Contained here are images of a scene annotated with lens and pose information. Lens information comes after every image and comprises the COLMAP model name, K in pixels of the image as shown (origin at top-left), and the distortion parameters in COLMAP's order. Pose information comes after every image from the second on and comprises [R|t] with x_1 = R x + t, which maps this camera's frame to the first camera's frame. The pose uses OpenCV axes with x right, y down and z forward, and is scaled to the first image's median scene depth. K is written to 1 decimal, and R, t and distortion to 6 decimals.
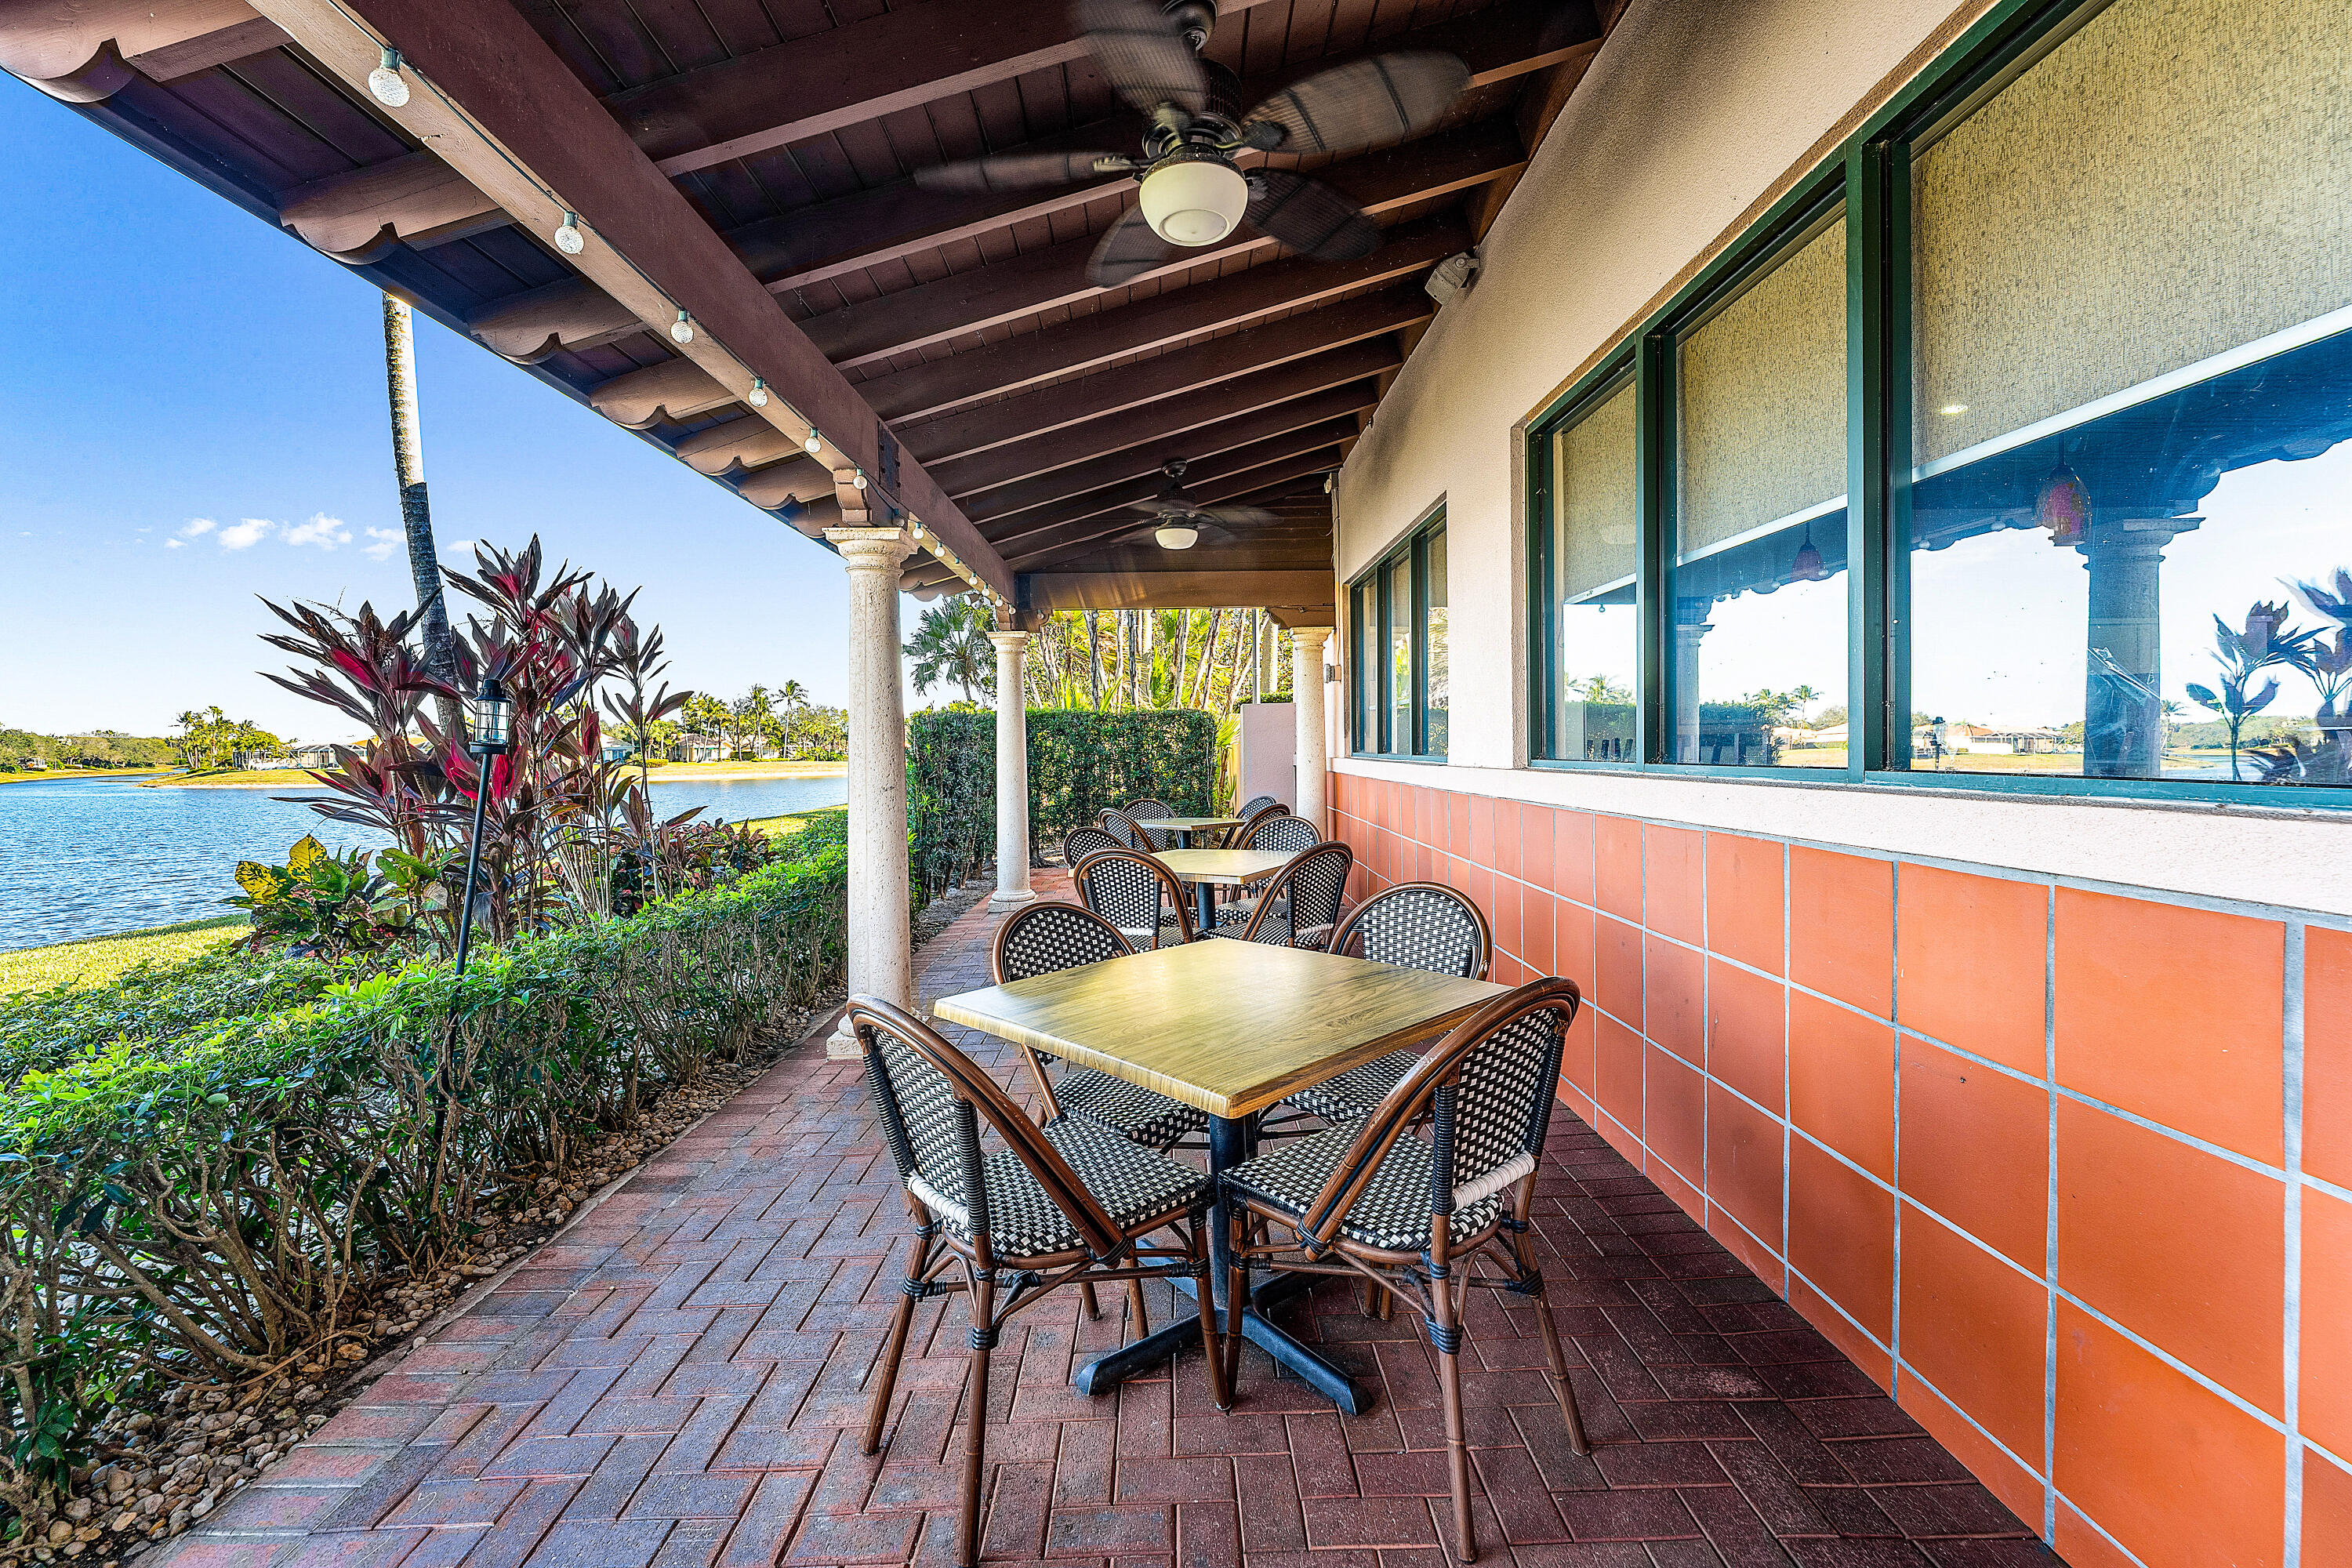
lens RADIAL K [[991.6, 0, 1172.0], [0, 991.6, 765.8], [0, 0, 1]] dist [-0.009004, -0.000040]
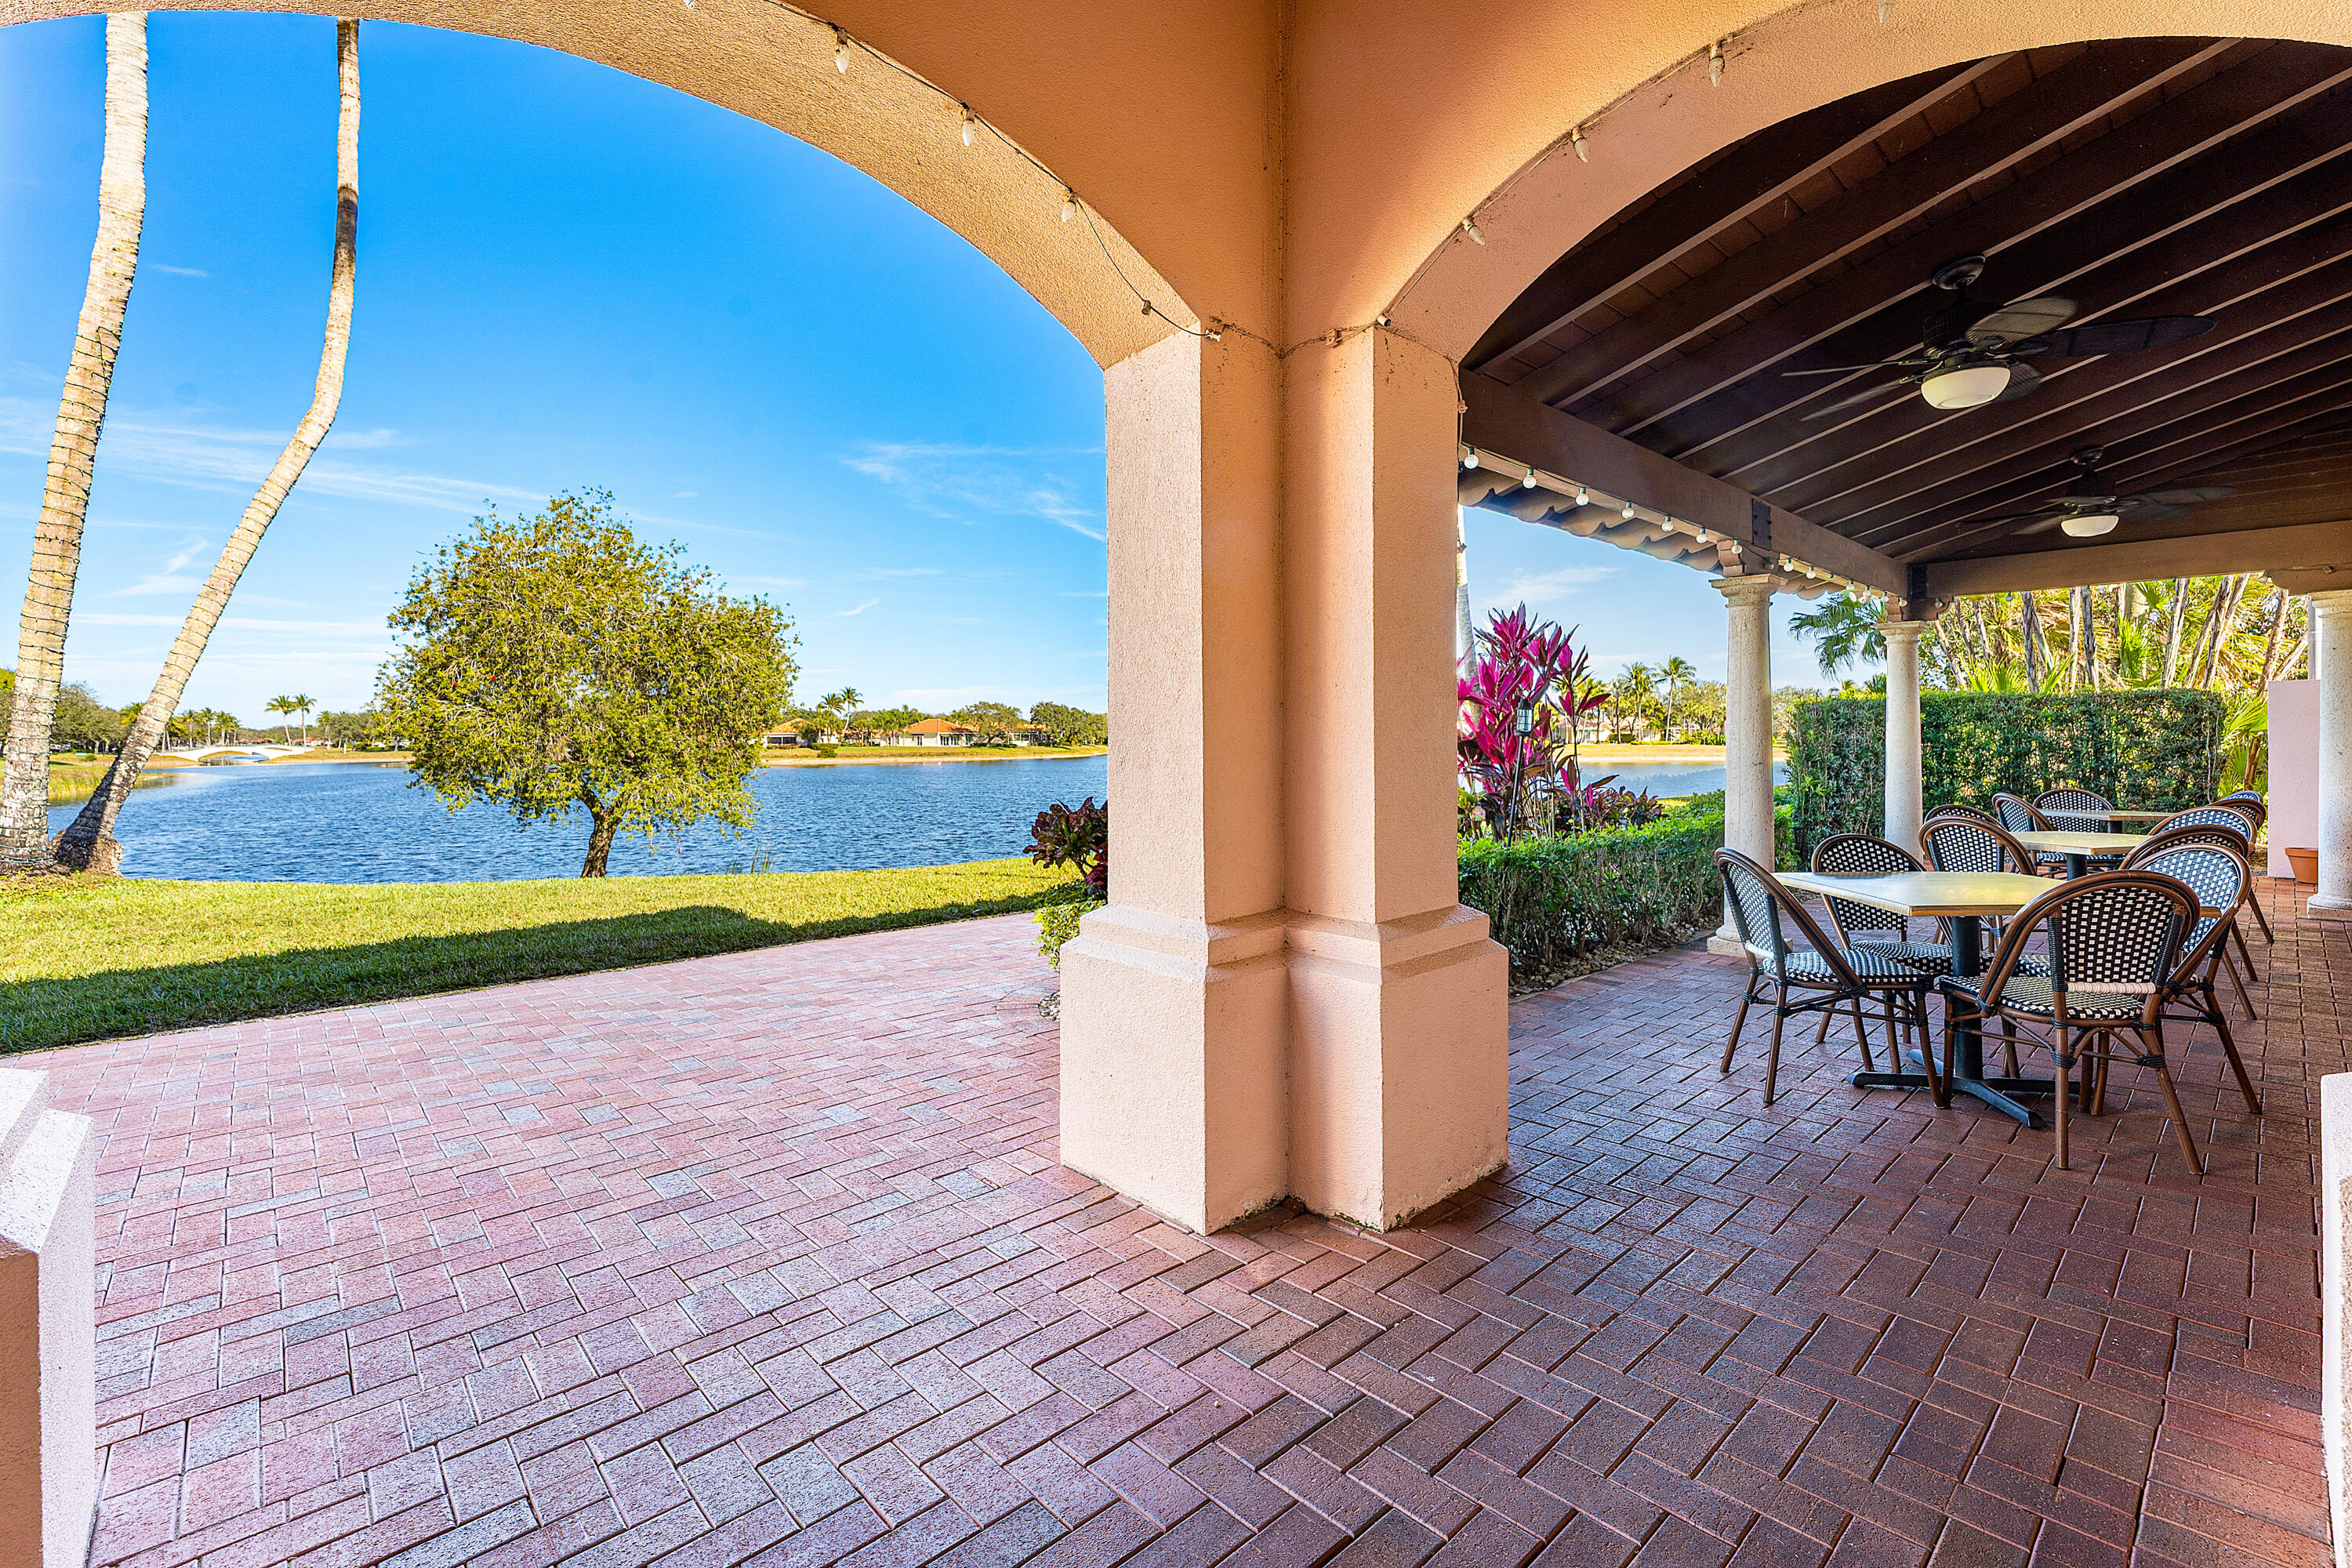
lens RADIAL K [[991.6, 0, 1172.2], [0, 991.6, 728.0], [0, 0, 1]] dist [-0.009004, -0.000040]
pose [[0.669550, 0.004554, -0.742753, 0.130981], [-0.019530, 0.999743, -0.011475, 0.003211], [0.742510, 0.022189, 0.669467, -0.363292]]
